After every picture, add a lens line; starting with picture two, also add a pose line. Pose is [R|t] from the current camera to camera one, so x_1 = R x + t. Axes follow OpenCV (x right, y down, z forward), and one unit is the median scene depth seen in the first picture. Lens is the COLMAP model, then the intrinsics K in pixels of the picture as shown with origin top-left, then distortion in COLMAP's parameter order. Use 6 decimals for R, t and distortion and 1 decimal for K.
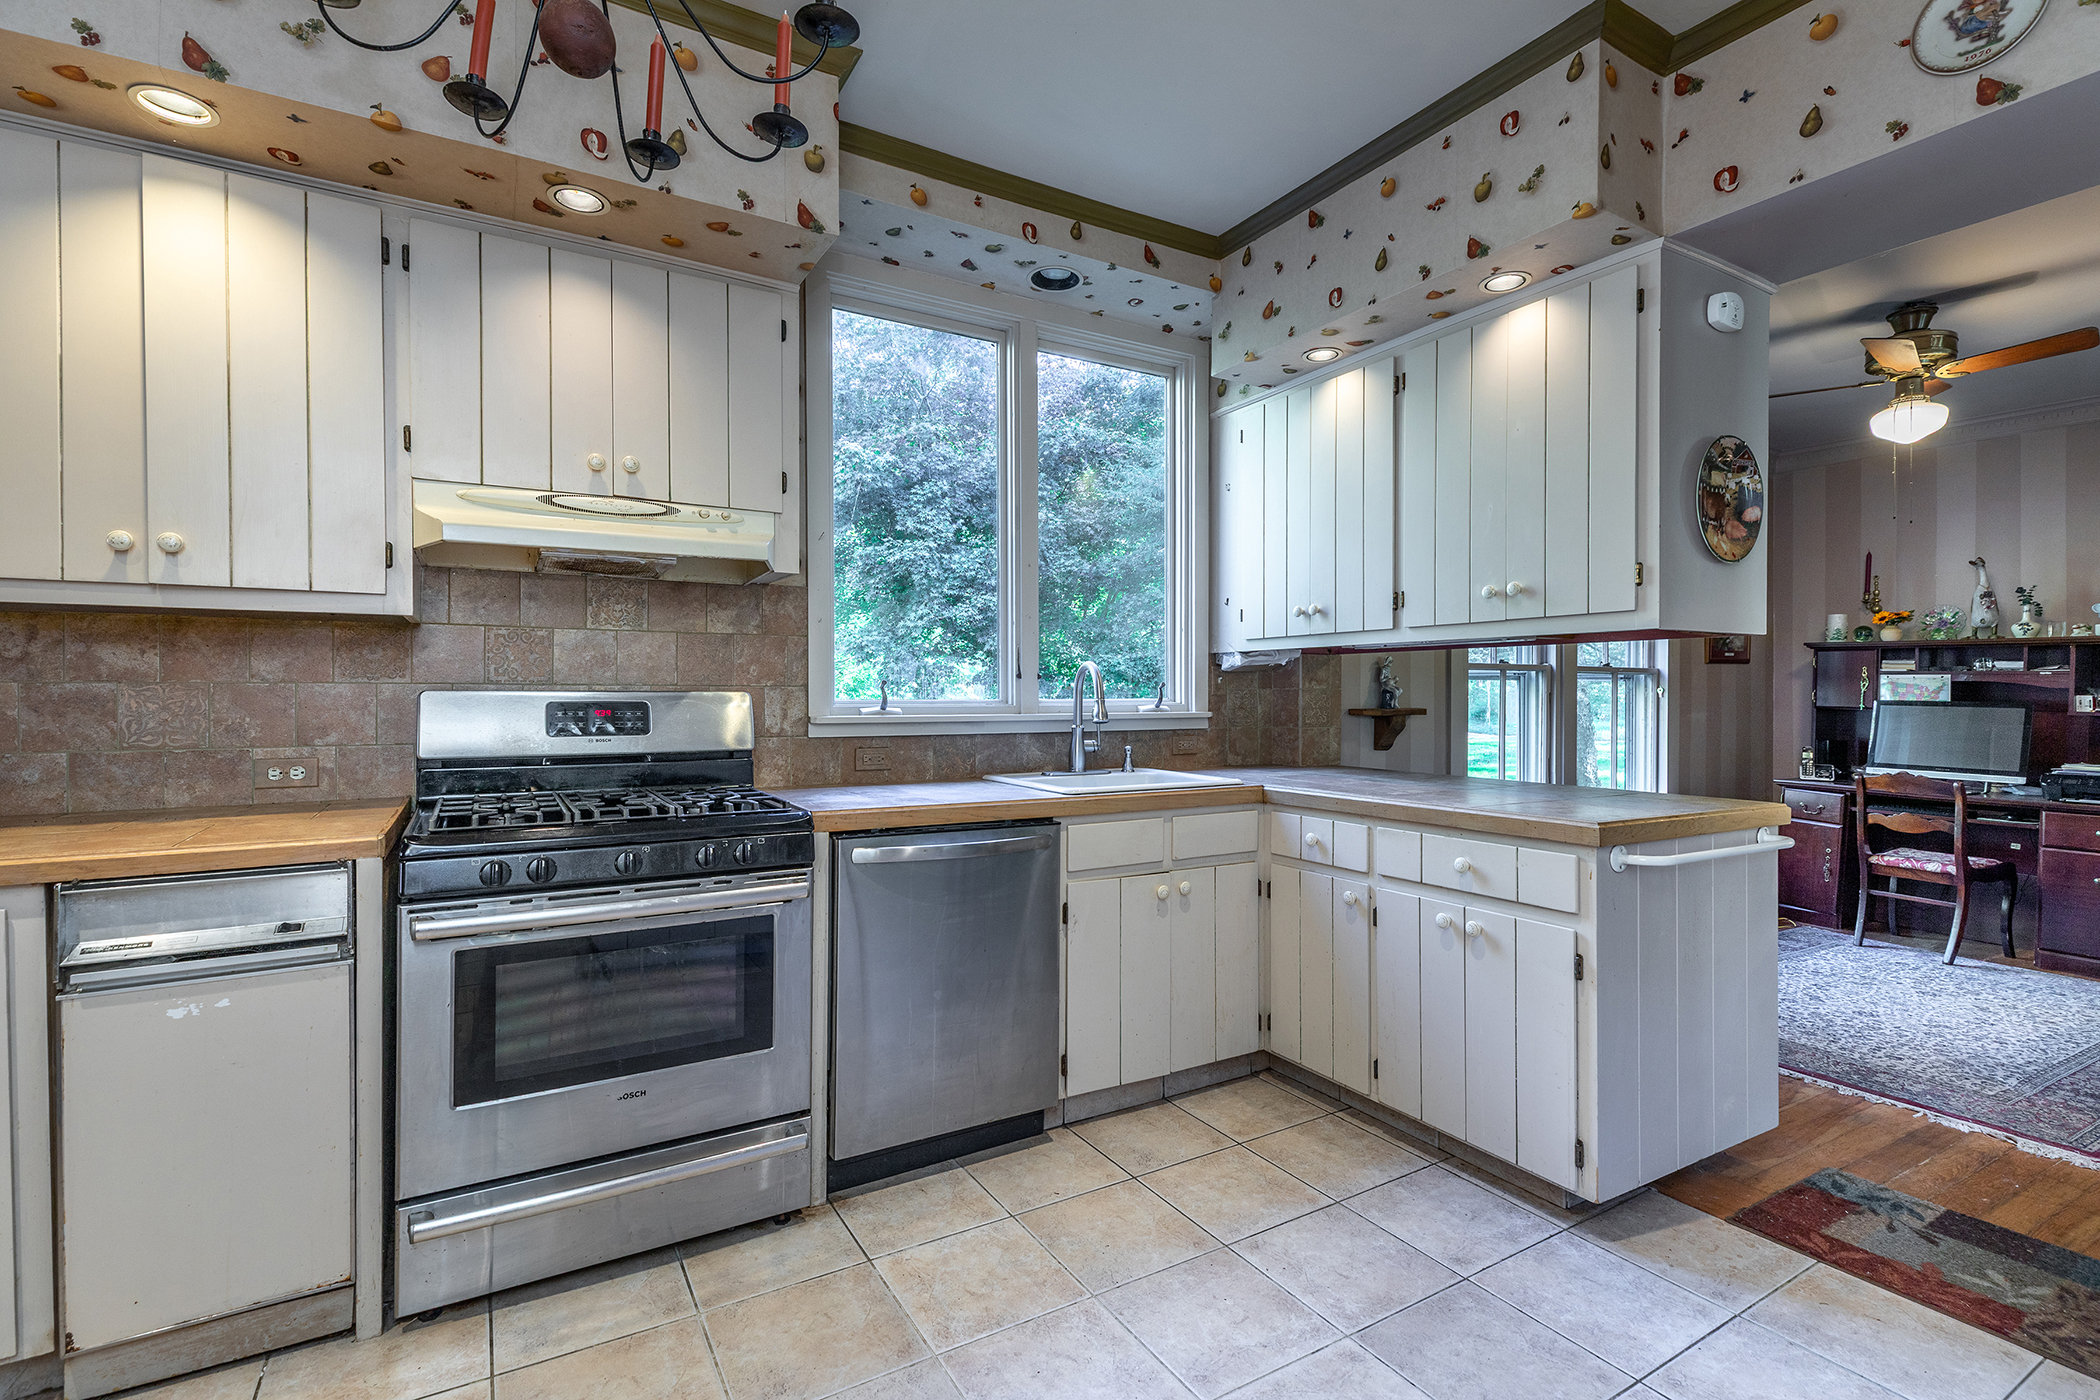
lens RADIAL K [[956.5, 0, 1051.3], [0, 956.5, 700.5], [0, 0, 1]] dist [0.011832, -0.004071]
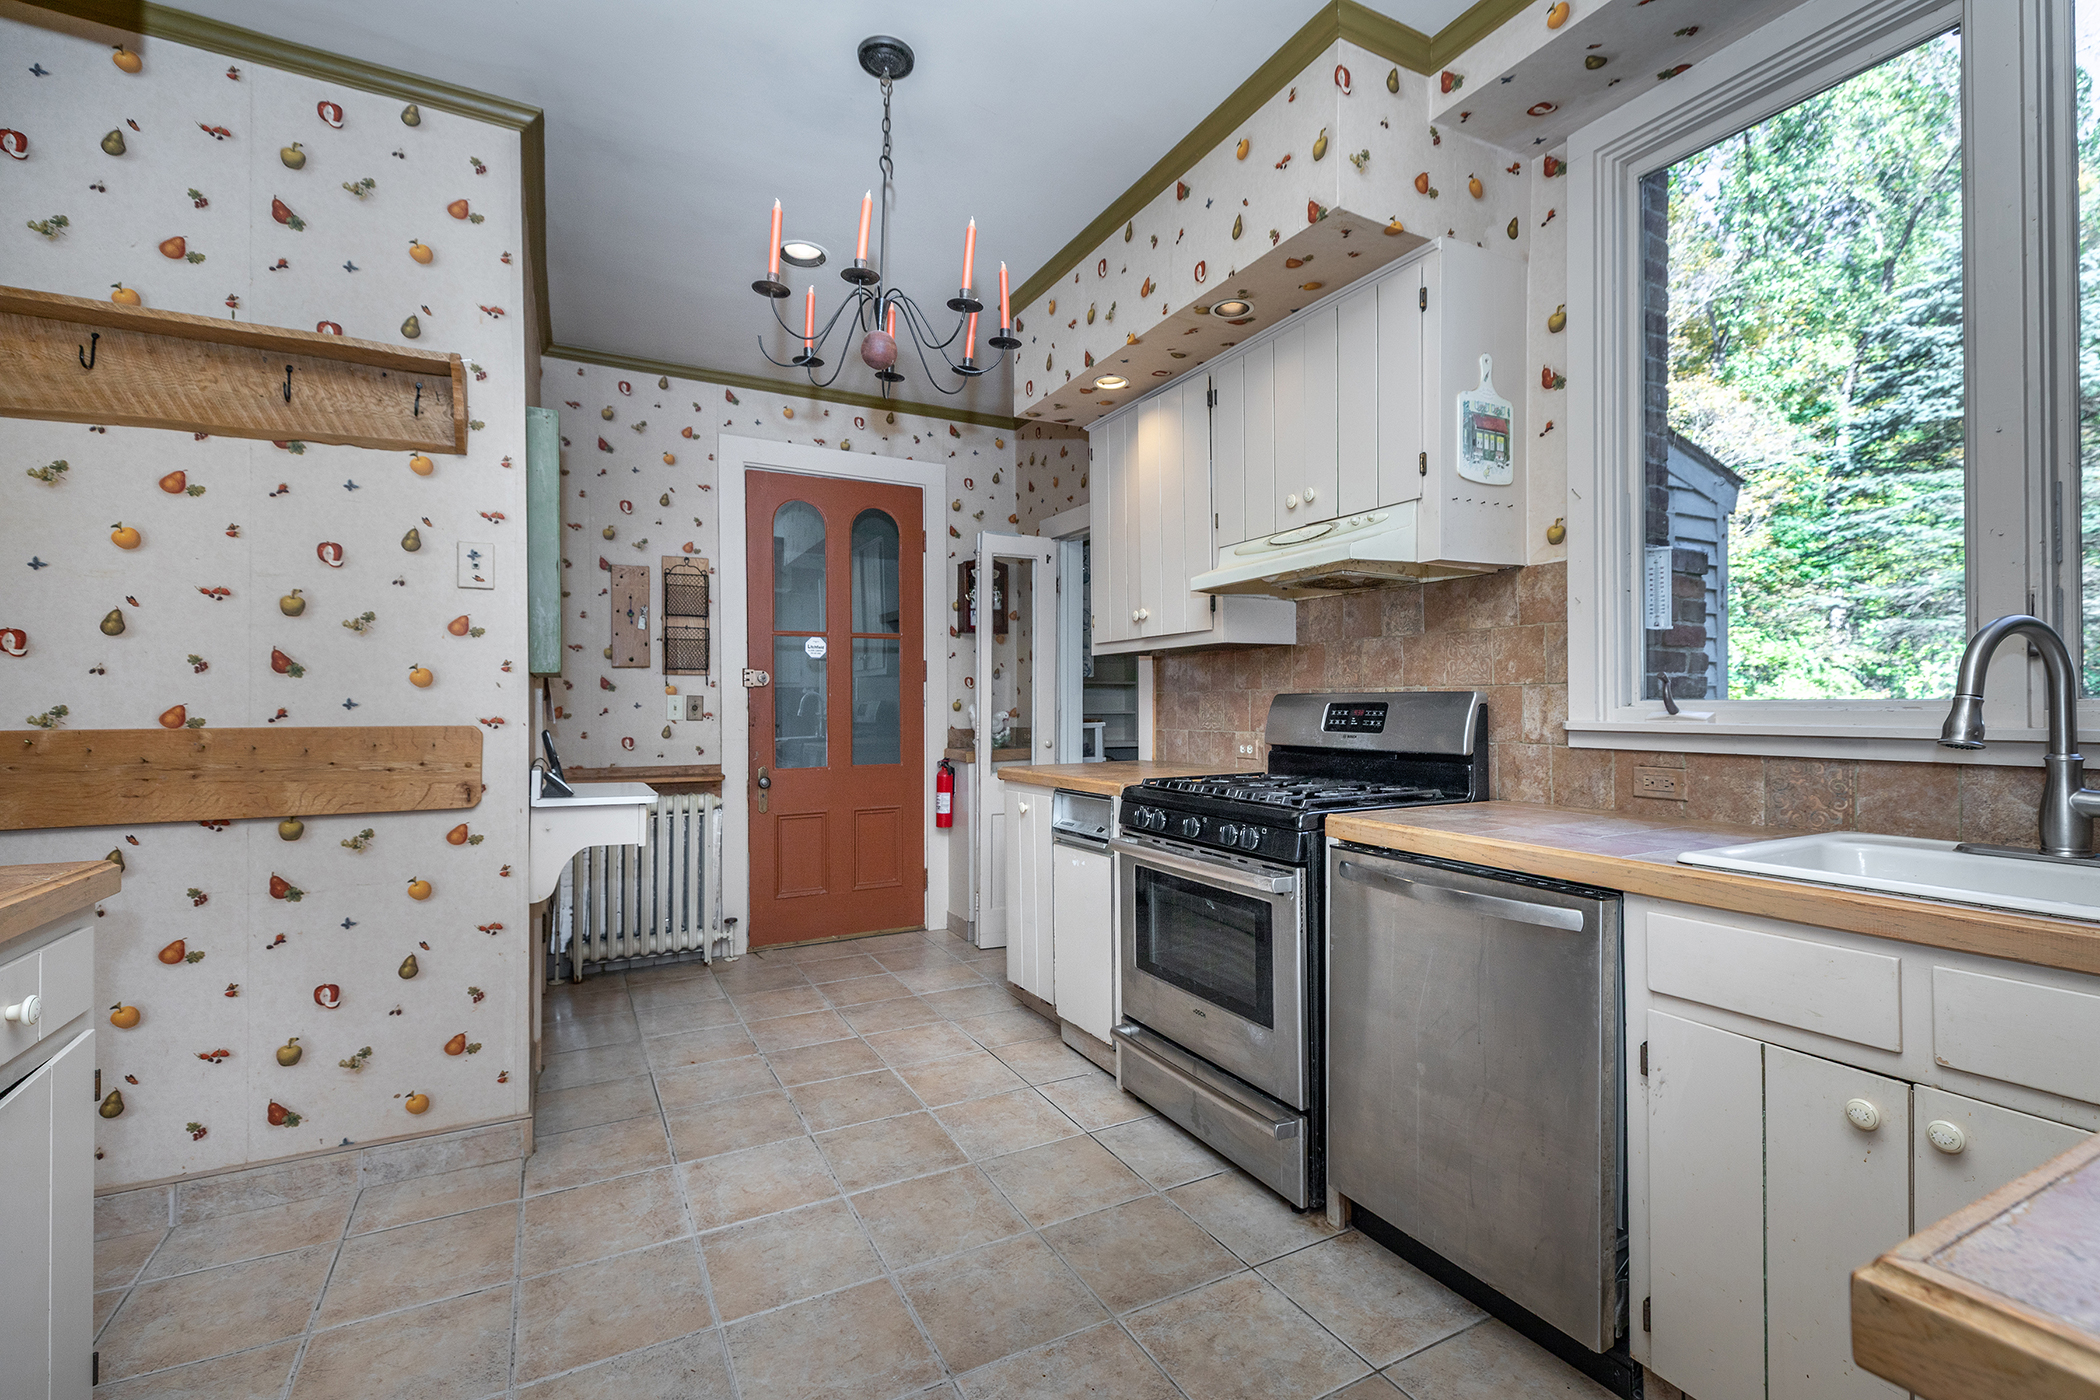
lens RADIAL K [[956.5, 0, 1052.0], [0, 956.5, 703.2], [0, 0, 1]] dist [0.011832, -0.004071]
pose [[-0.058750, -0.001669, -0.998271, 0.638482], [-0.004343, 0.999990, -0.001417, 0.005191], [0.998263, 0.004252, -0.058757, 0.673413]]
